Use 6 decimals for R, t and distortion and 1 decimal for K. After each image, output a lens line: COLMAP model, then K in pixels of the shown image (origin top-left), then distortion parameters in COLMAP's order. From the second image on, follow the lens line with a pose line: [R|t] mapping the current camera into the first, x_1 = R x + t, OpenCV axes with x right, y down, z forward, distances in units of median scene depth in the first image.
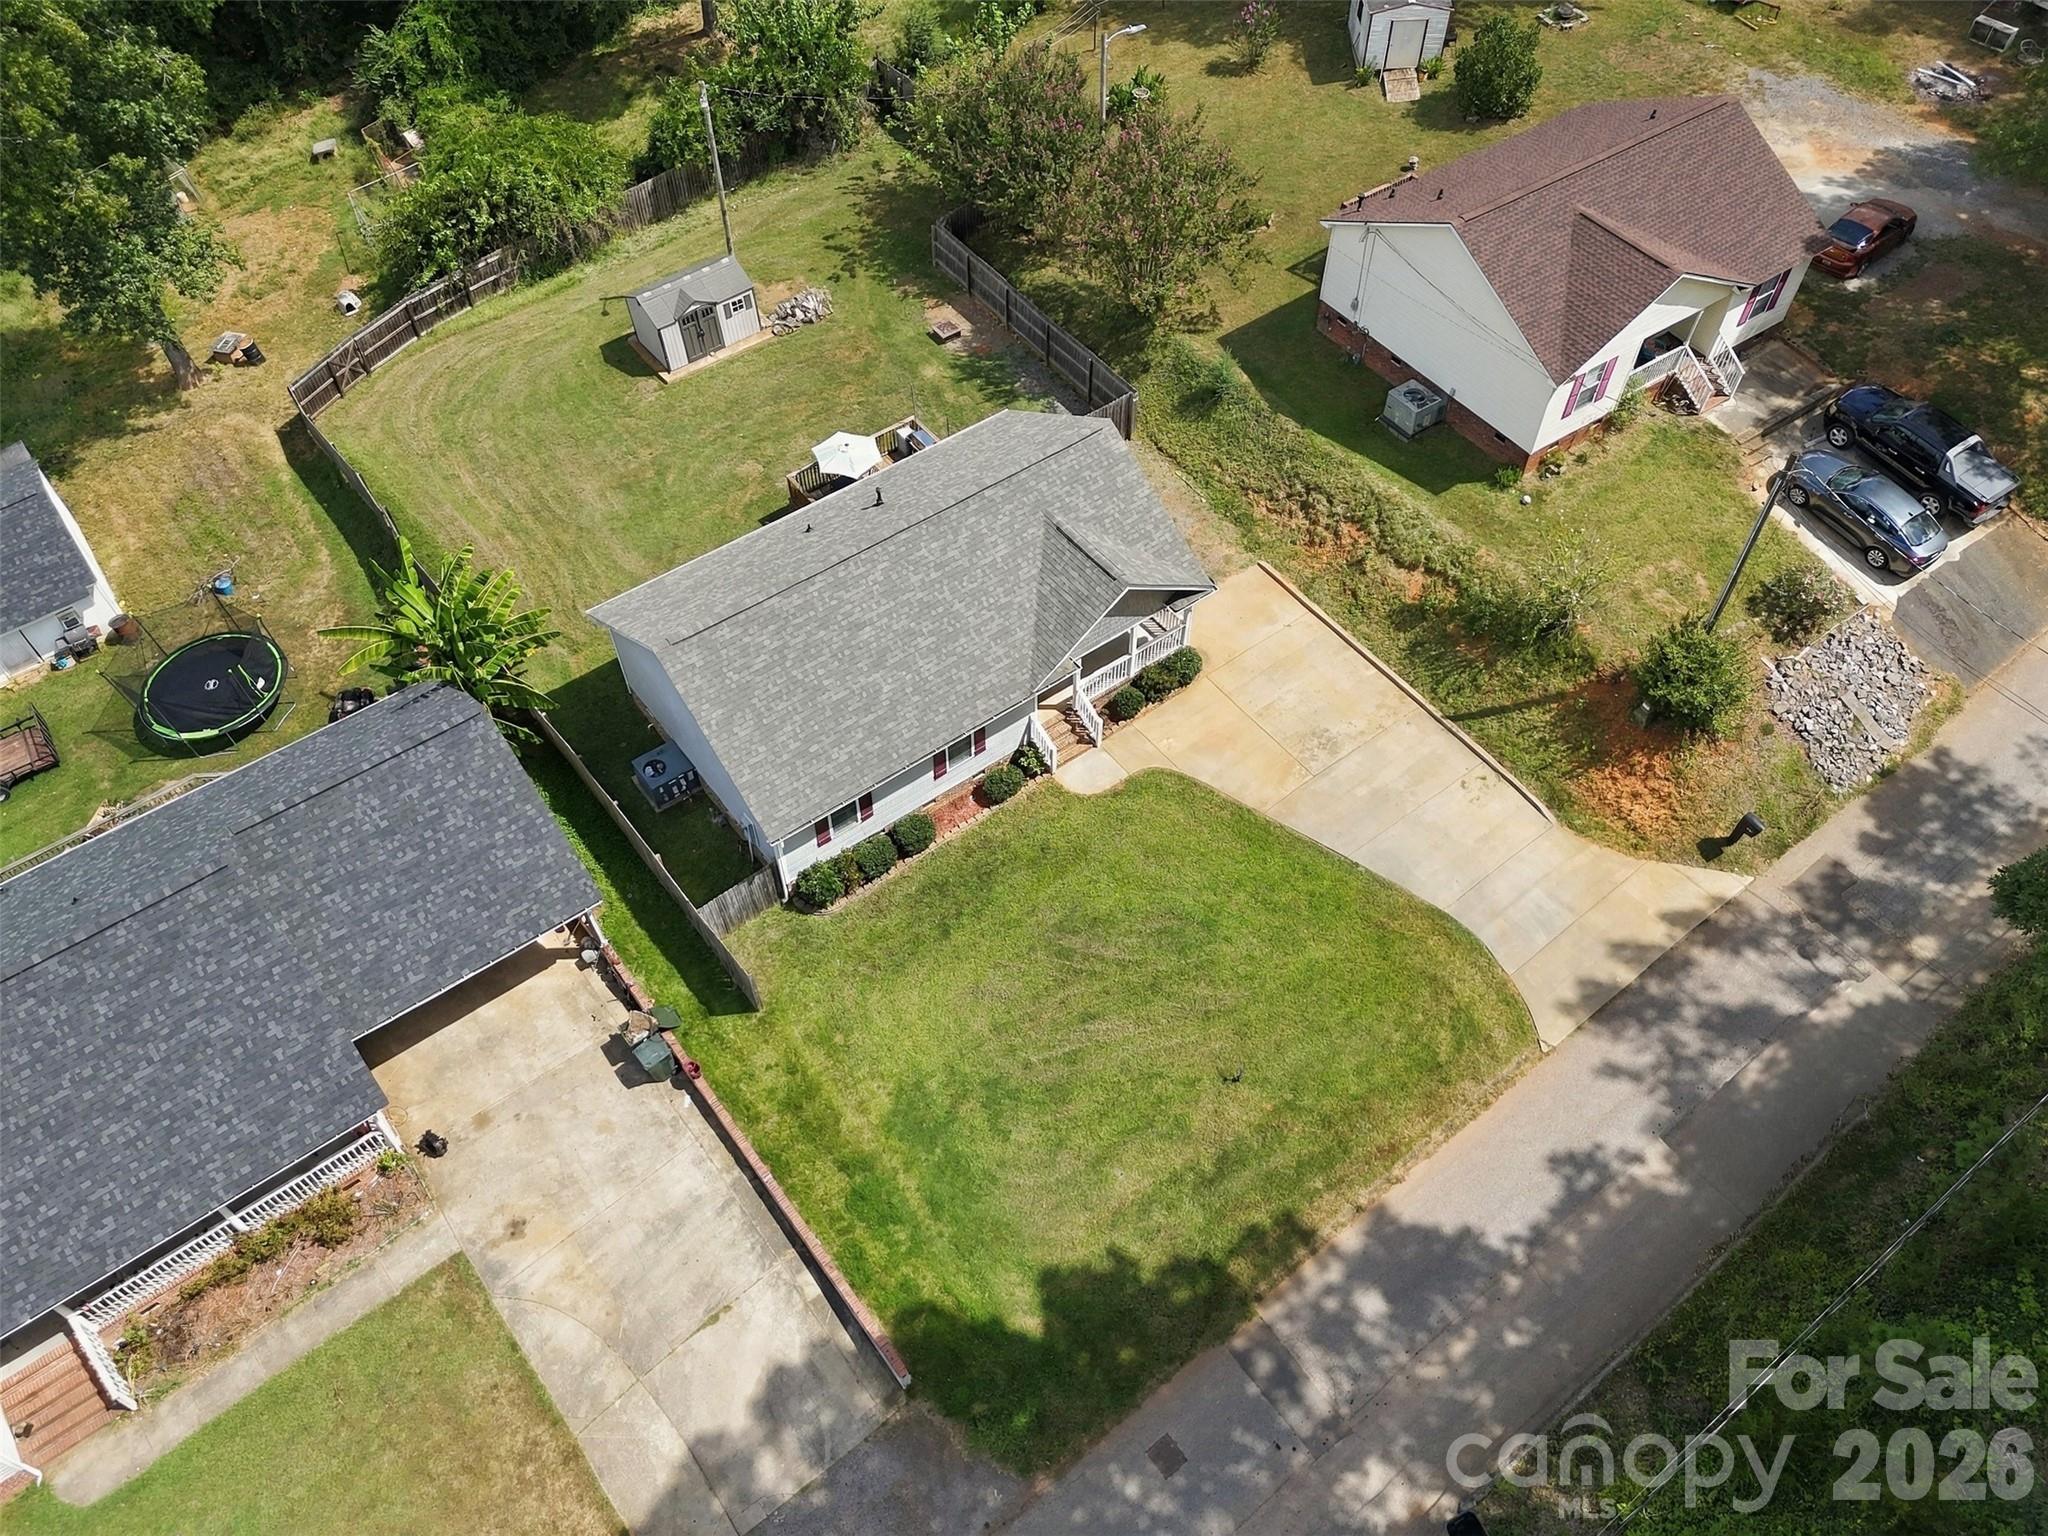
lens RADIAL K [[1513.0, 0, 1024.0], [0, 1513.0, 768.0], [0, 0, 1]] dist [0.083976, -0.091881]
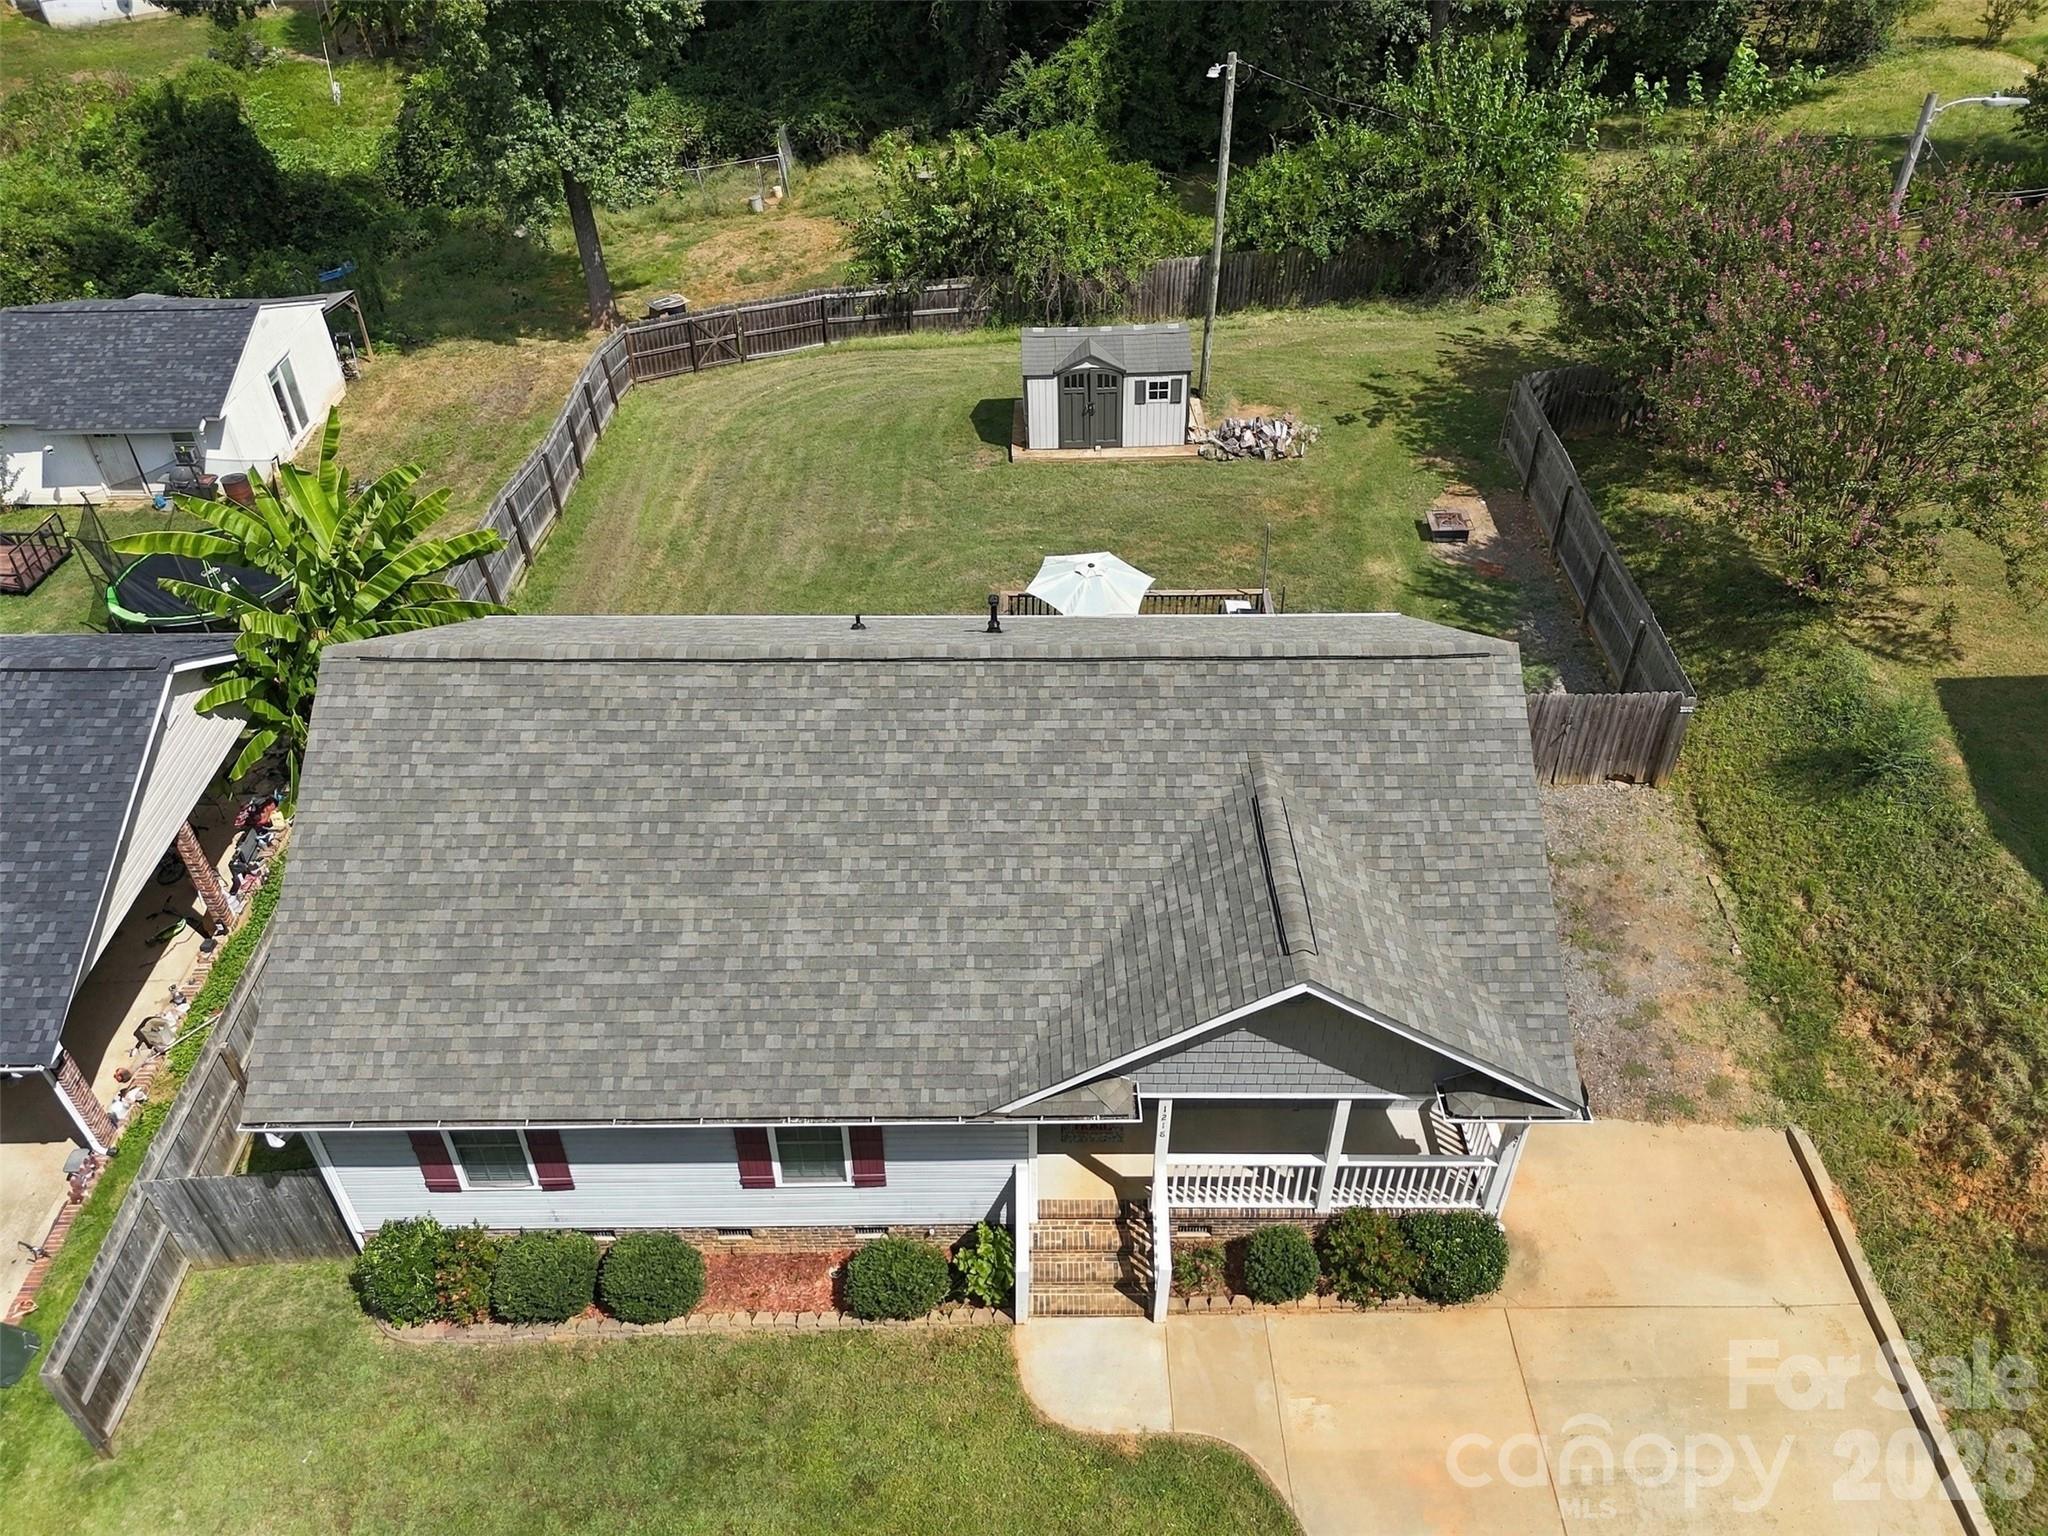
lens RADIAL K [[1513.0, 0, 1024.0], [0, 1513.0, 768.0], [0, 0, 1]] dist [0.083976, -0.091881]
pose [[0.804237, 0.381300, -0.455865, 0.131076], [-0.472088, 0.875828, -0.100286, -0.075344], [0.361021, 0.295863, 0.884381, 0.486906]]
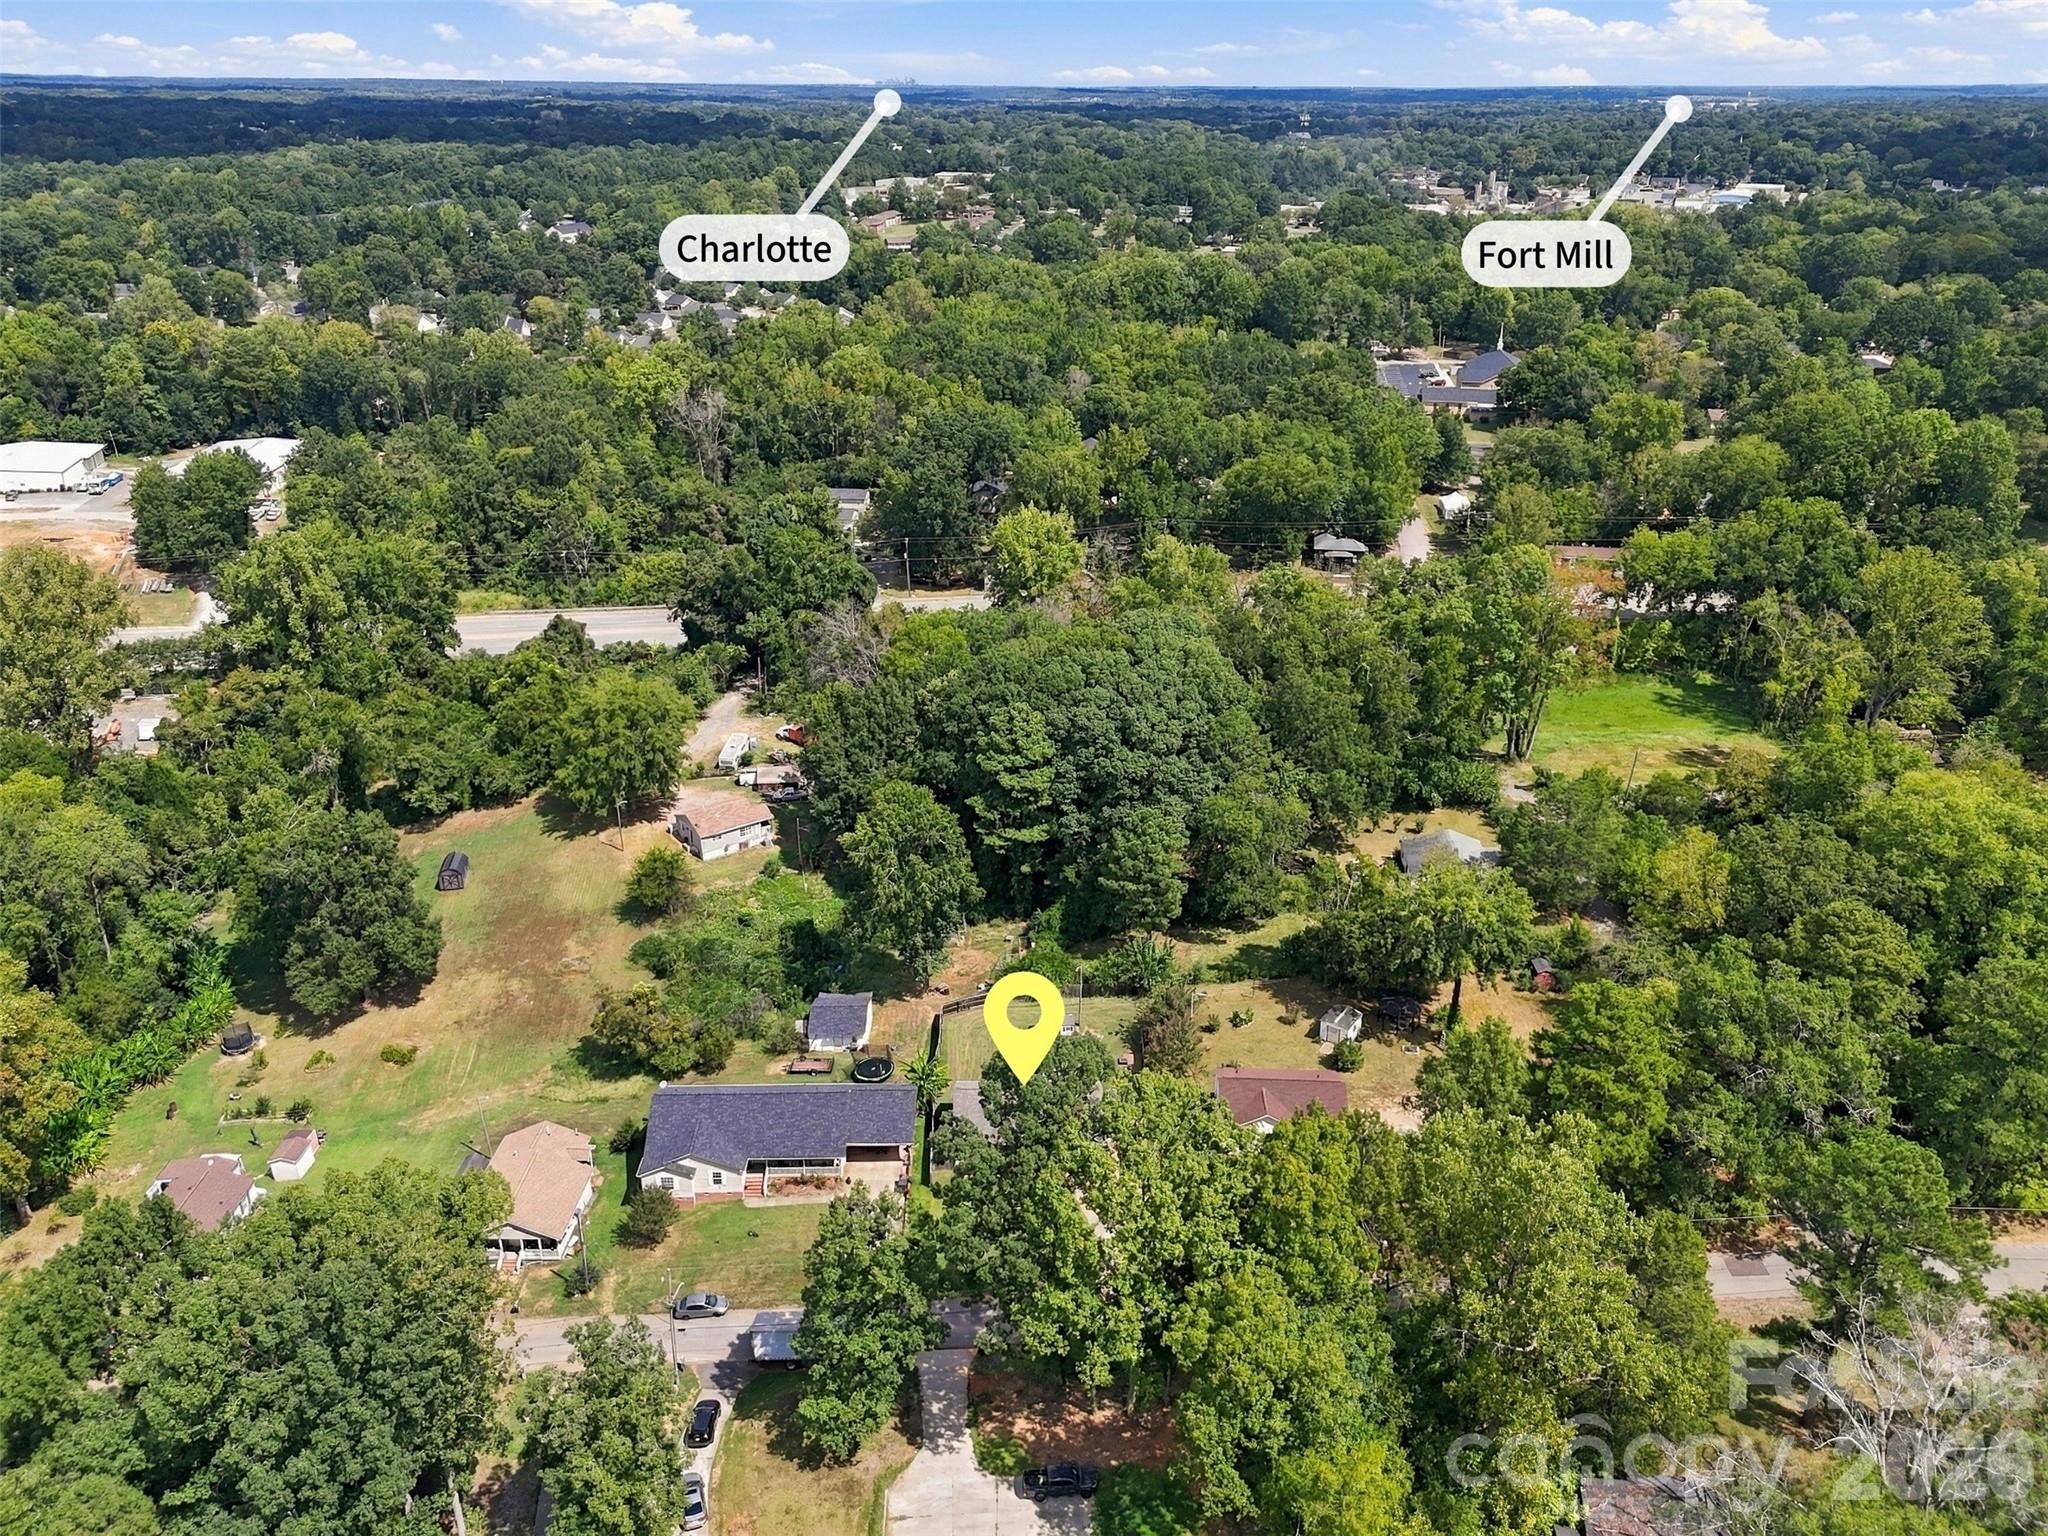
lens RADIAL K [[1513.0, 0, 1024.0], [0, 1513.0, 768.0], [0, 0, 1]] dist [0.083976, -0.091881]
pose [[0.802577, 0.251684, -0.540856, 1.343589], [-0.474084, 0.819415, -0.322185, 0.311892], [0.362097, 0.514989, 0.776963, -1.784772]]
